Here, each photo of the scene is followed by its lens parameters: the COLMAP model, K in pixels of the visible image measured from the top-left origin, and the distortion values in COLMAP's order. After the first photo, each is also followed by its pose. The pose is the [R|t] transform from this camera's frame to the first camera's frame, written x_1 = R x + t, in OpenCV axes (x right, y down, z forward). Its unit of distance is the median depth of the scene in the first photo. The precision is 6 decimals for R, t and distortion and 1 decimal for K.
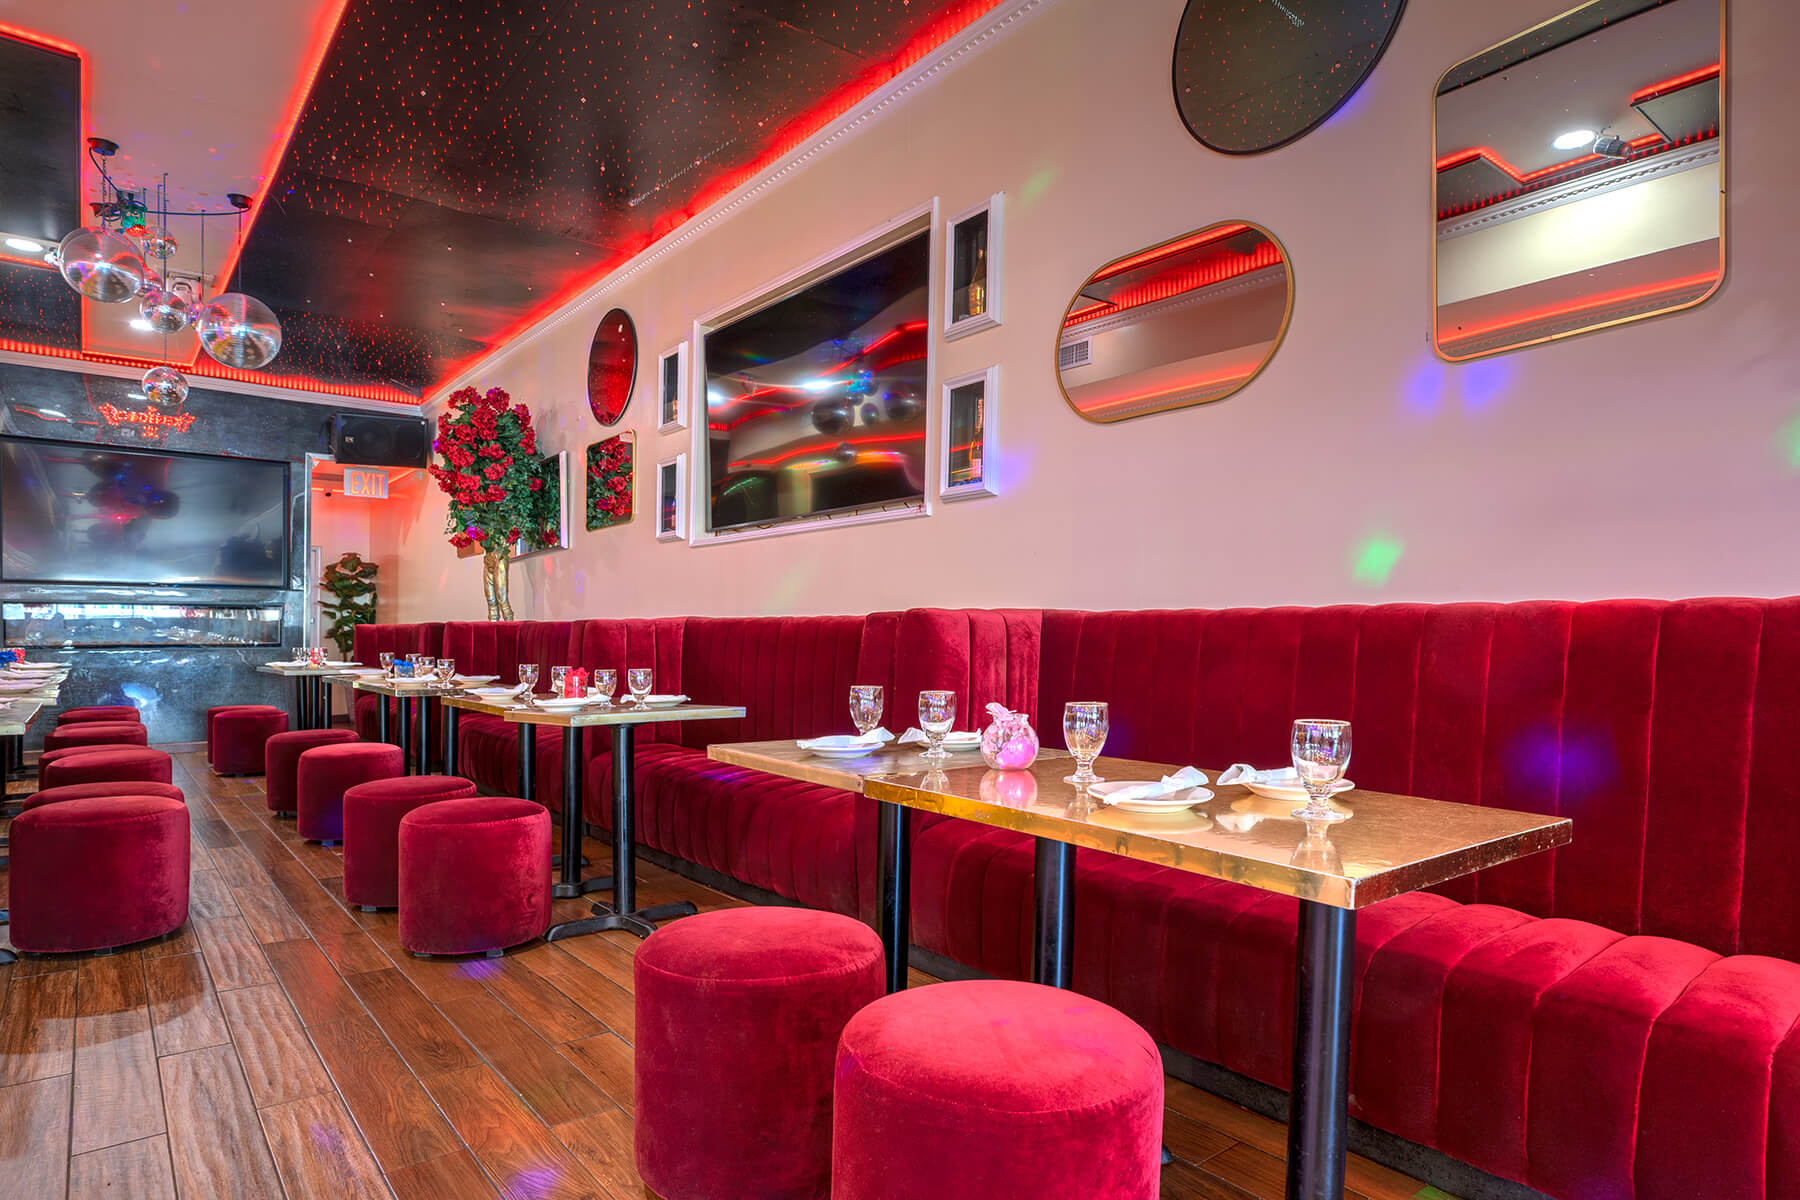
lens RADIAL K [[1036.7, 0, 904.6], [0, 1036.7, 630.5], [0, 0, 1]] dist [-0.004509, 0.017225]
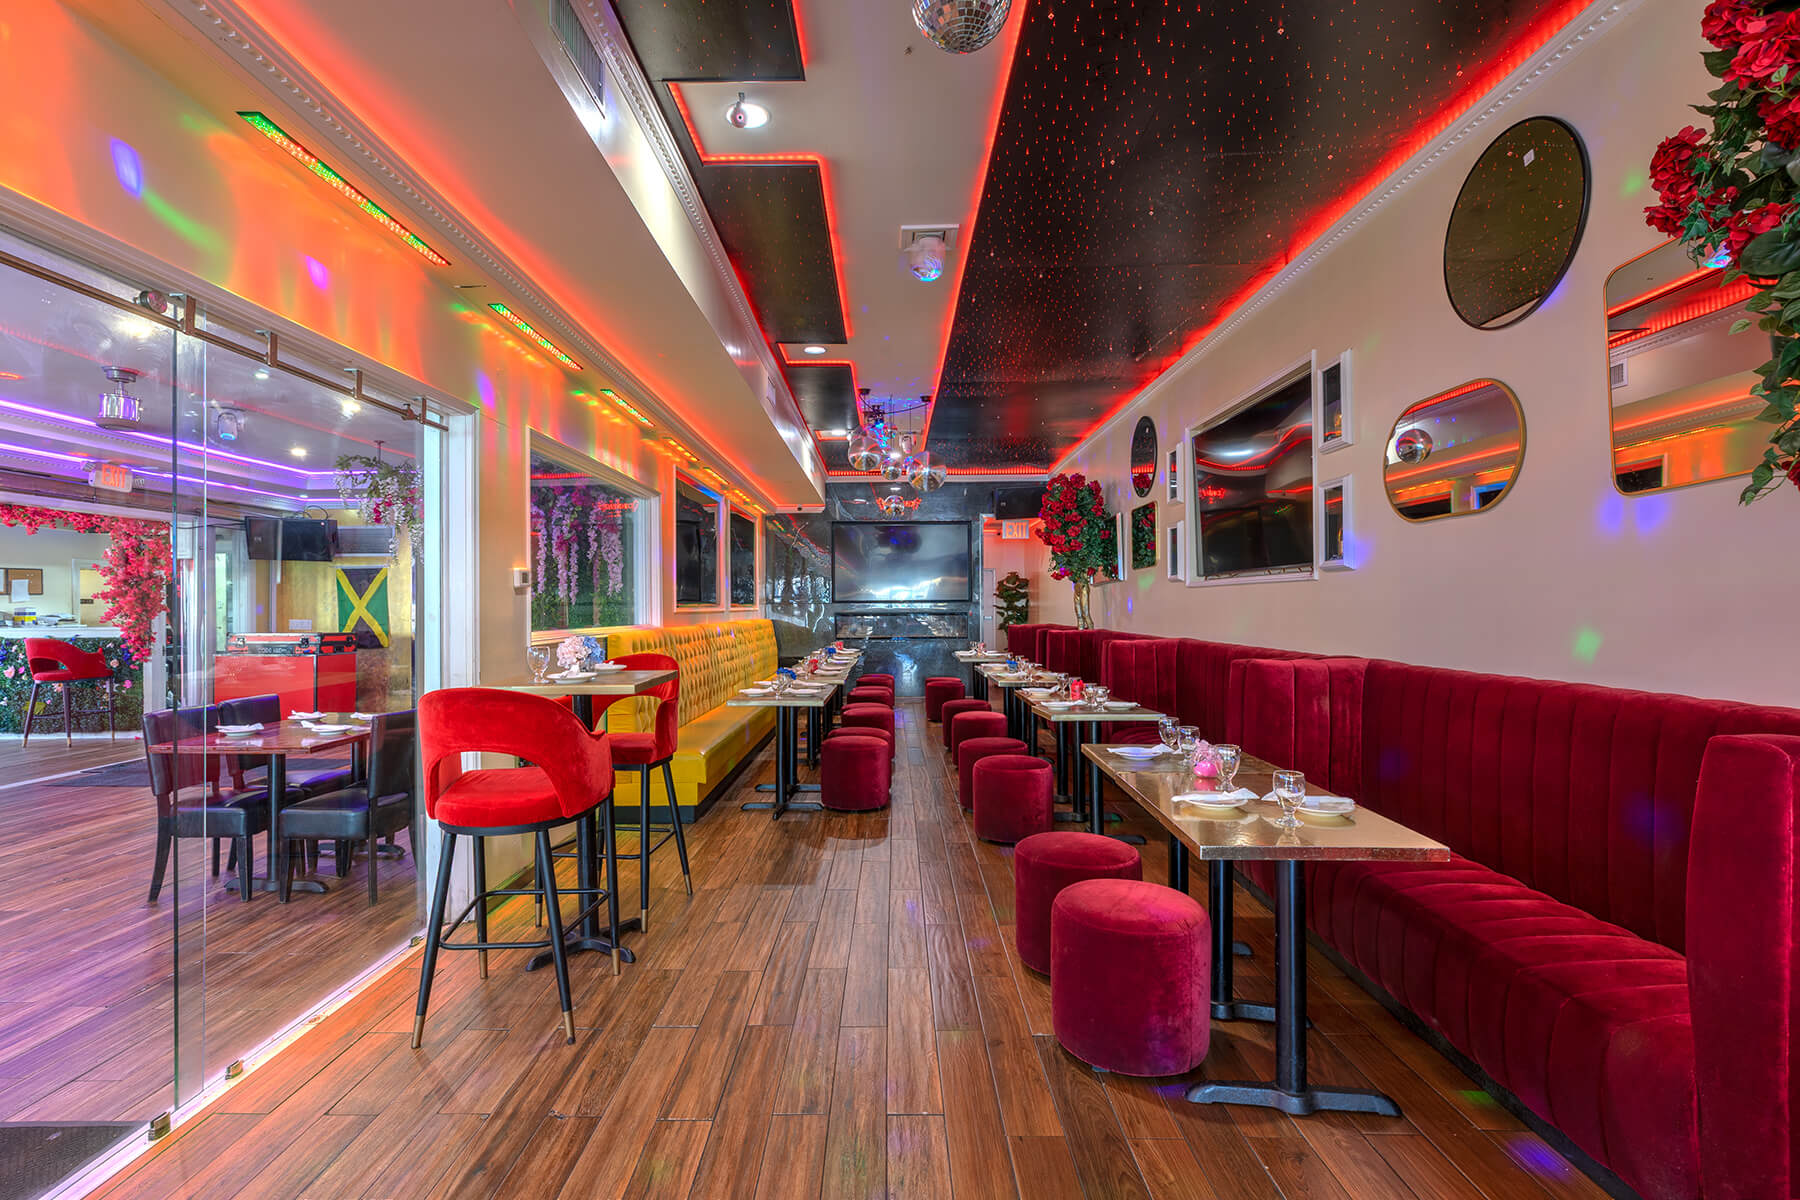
lens RADIAL K [[896.2, 0, 900.0], [0, 896.2, 600.0], [0, 0, 1]] dist [-0.001948, -0.000108]
pose [[0.787988, -0.009155, -0.615622, 0.228576], [0.010346, 0.999945, -0.001628, -0.062063], [0.615603, -0.005086, 0.788040, -0.196550]]
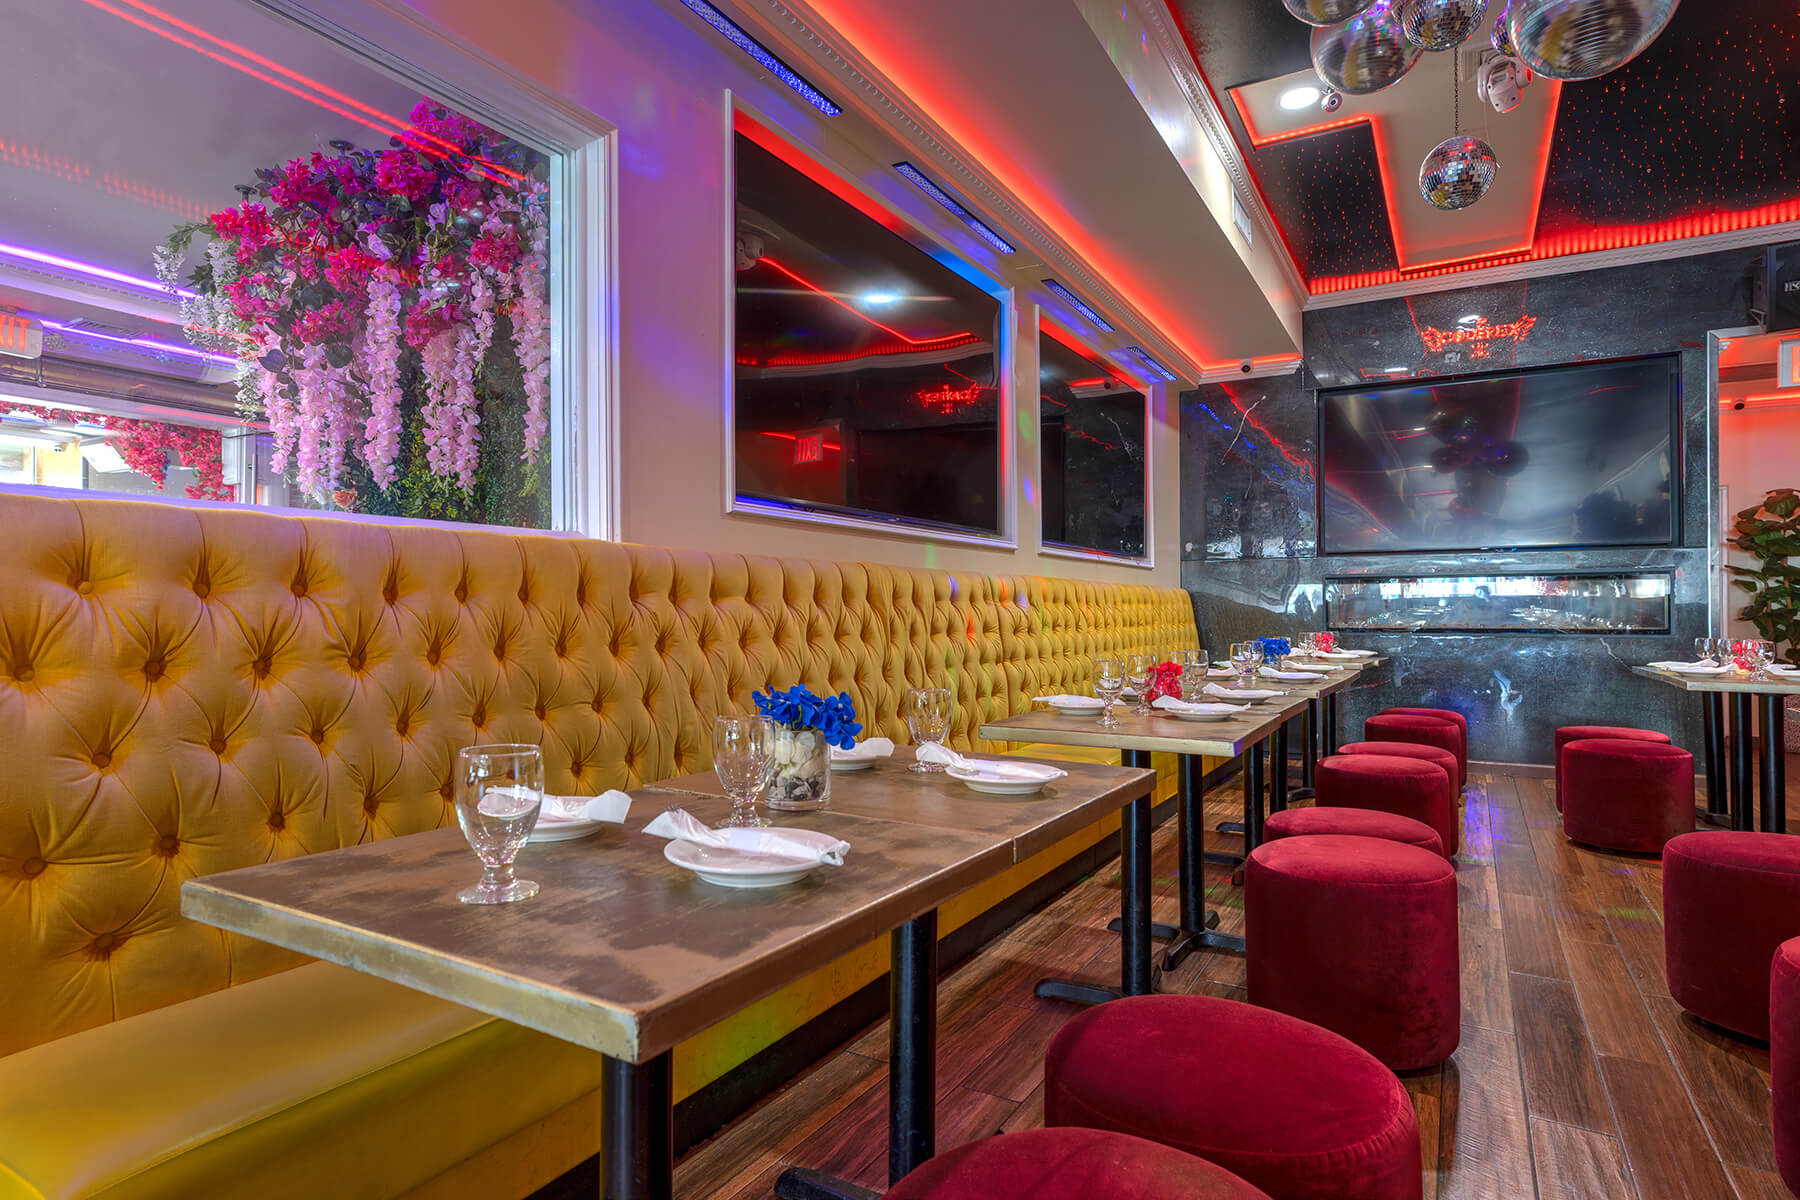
lens RADIAL K [[956.6, 0, 900.0], [0, 956.6, 600.0], [0, 0, 1]] dist [0.003257, 0.000698]
pose [[0.357684, -0.010413, -0.933785, -0.307498], [0.004516, 0.999945, -0.009421, -0.004292], [0.933832, -0.000847, 0.357712, 0.484352]]
